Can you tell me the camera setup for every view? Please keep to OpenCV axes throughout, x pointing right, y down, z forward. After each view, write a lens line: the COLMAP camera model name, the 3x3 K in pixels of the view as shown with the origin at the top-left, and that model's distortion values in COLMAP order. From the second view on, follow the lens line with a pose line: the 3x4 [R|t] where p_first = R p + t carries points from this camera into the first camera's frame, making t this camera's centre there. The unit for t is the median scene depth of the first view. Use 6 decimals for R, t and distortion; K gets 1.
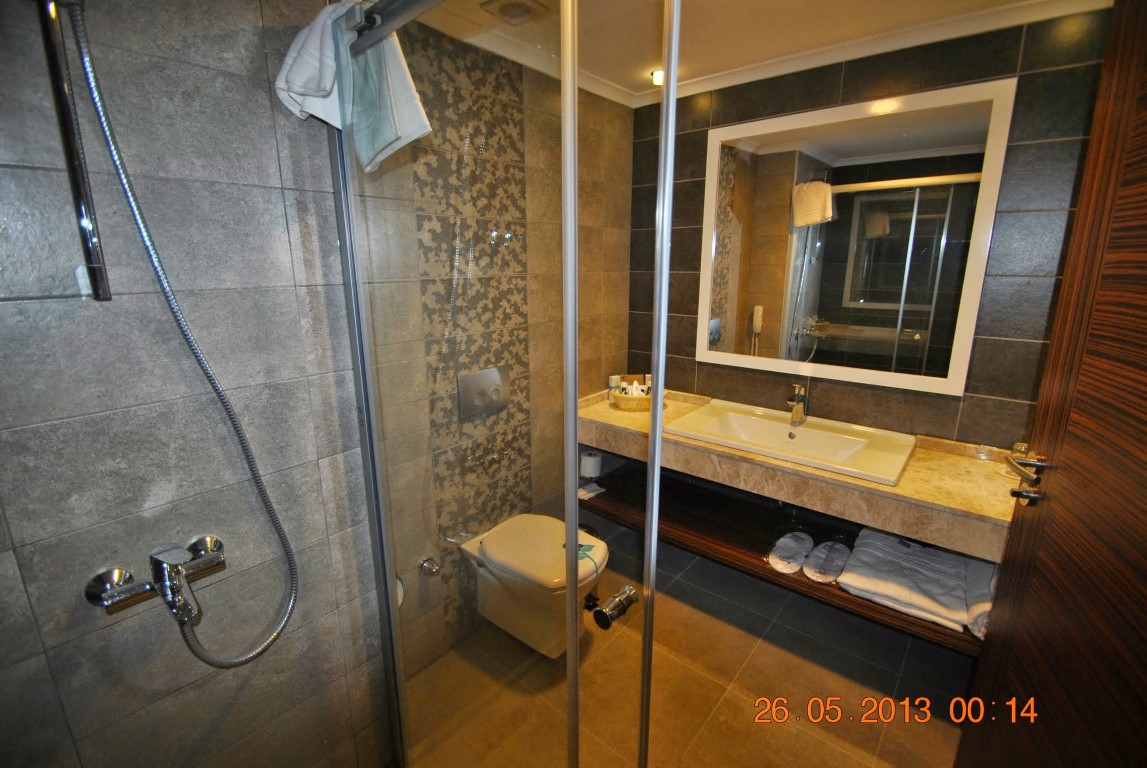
lens RADIAL K [[498.6, 0, 570.1], [0, 498.6, 377.8], [0, 0, 1]] dist [0.004648, -0.010026]
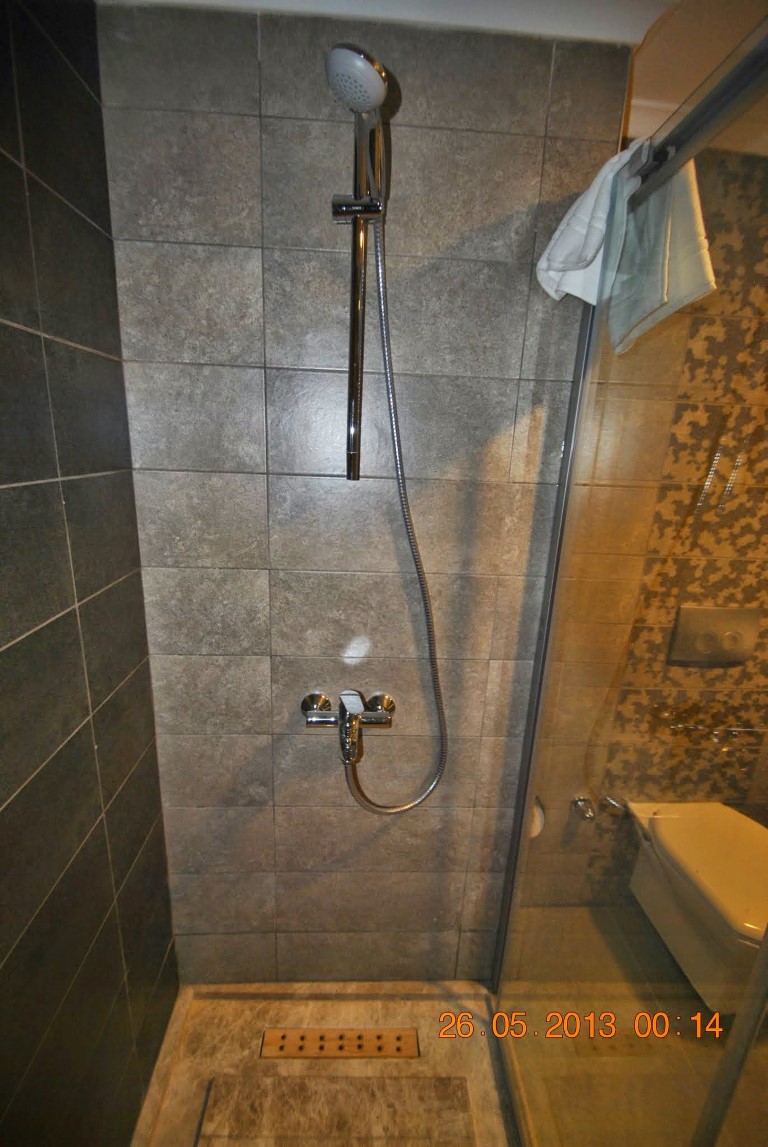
lens RADIAL K [[498.6, 0, 381.9], [0, 498.6, 579.7], [0, 0, 1]] dist [0.004648, -0.010026]
pose [[0.676569, 0.230179, -0.699480, -0.000984], [-0.212122, 0.970547, 0.114205, -0.037956], [0.705166, 0.071108, 0.705468, 0.105381]]
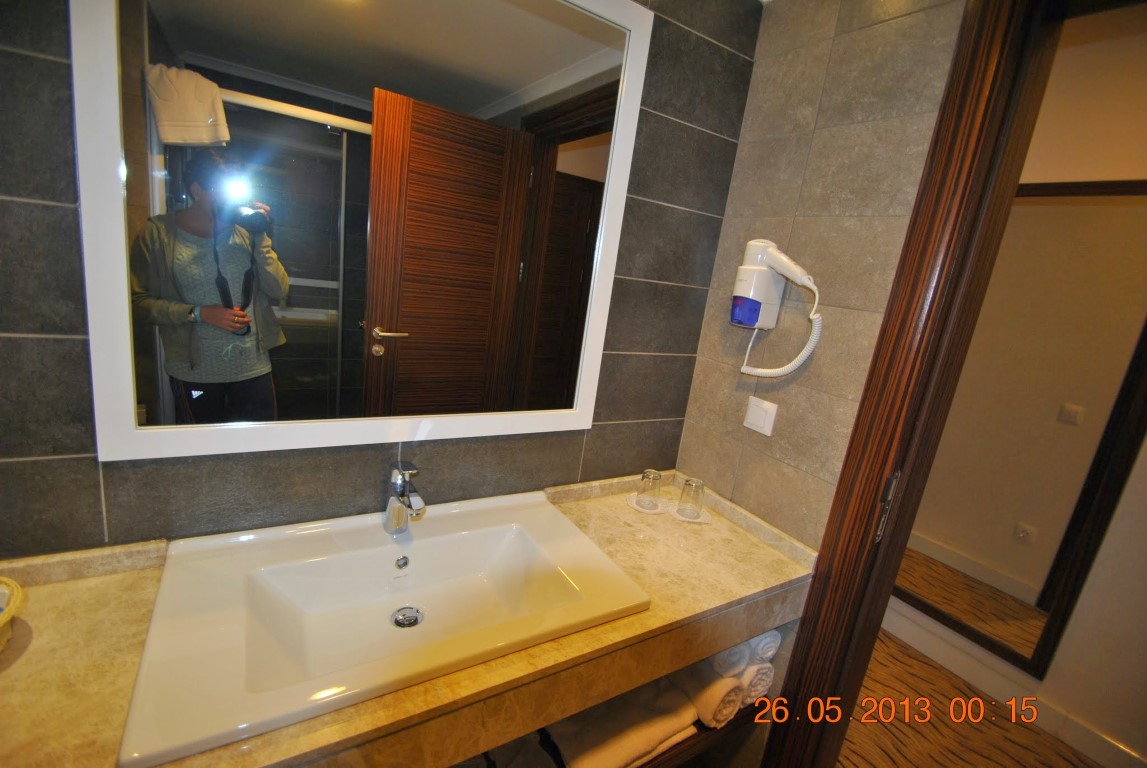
lens RADIAL K [[498.6, 0, 560.5], [0, 498.6, 376.1], [0, 0, 1]] dist [0.004648, -0.010026]
pose [[0.315022, -0.155956, 0.936183, 0.047413], [0.086998, 0.986999, 0.135147, -0.156498], [-0.945089, 0.038871, 0.324494, 0.792313]]
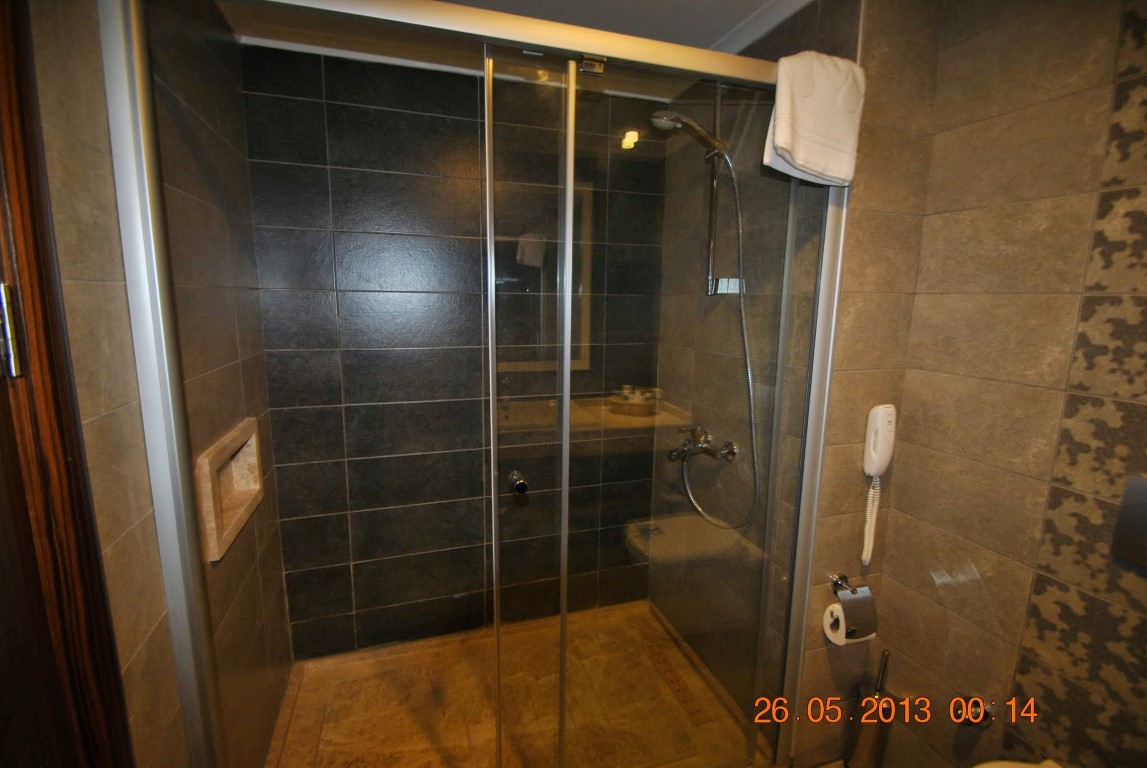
lens RADIAL K [[498.6, 0, 572.3], [0, 498.6, 378.3], [0, 0, 1]] dist [0.004648, -0.010026]
pose [[-0.514303, 0.131254, -0.847505, 0.536870], [-0.206005, 0.940378, 0.270650, -0.128248], [0.832499, 0.313787, -0.456600, 0.736502]]
